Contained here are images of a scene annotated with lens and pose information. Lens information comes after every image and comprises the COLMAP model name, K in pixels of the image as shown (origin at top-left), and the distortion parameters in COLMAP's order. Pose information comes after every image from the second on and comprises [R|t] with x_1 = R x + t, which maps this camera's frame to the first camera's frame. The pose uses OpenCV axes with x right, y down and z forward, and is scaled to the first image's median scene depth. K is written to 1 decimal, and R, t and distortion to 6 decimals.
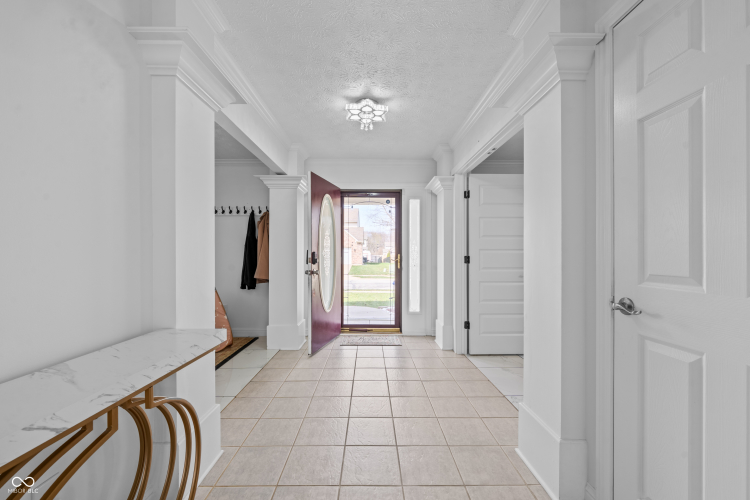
lens RADIAL K [[303.4, 0, 370.2], [0, 303.4, 255.3], [0, 0, 1]] dist [-0.000670, -0.000289]
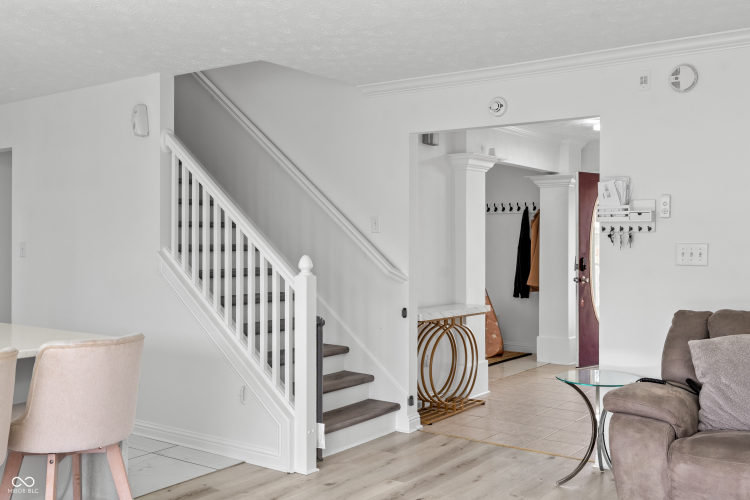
lens RADIAL K [[778.2, 0, 373.9], [0, 778.2, 248.6], [0, 0, 1]] dist [-0.003248, 0.000000]
pose [[0.812615, 0.005219, -0.582778, 0.584776], [-0.002827, 0.999983, 0.005013, -0.042236], [0.582794, -0.002426, 0.812616, -1.117287]]
